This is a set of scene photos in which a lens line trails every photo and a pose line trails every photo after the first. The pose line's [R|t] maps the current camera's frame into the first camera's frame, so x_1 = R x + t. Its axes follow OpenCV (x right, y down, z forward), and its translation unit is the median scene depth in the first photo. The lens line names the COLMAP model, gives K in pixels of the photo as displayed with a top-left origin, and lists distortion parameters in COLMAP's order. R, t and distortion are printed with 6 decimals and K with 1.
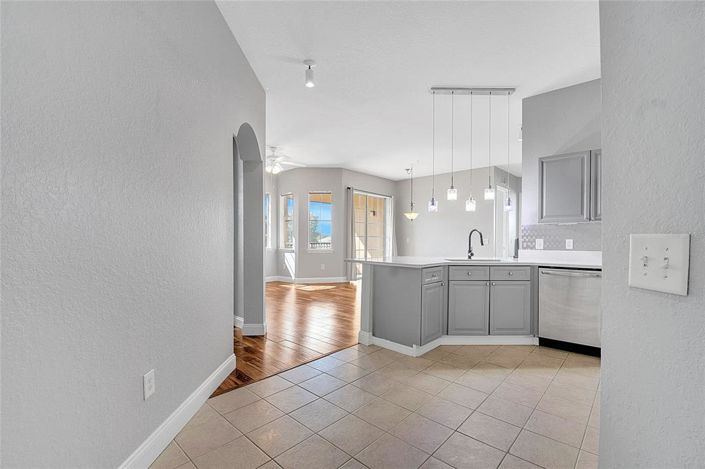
lens RADIAL K [[312.7, 0, 352.5], [0, 312.7, 234.5], [0, 0, 1]] dist [-0.001810, -0.000377]
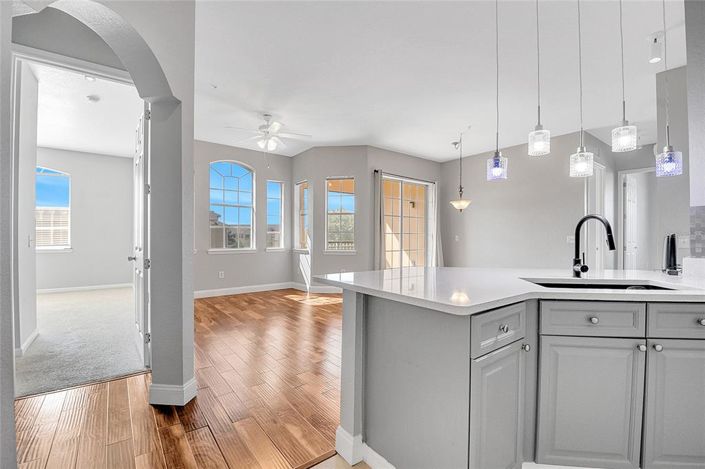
lens RADIAL K [[312.7, 0, 352.5], [0, 312.7, 234.5], [0, 0, 1]] dist [-0.001810, -0.000377]
pose [[0.987262, -0.004186, -0.159045, 0.052207], [0.005323, 0.999963, 0.006728, 0.003193], [0.159011, -0.007488, 0.987248, 0.223564]]
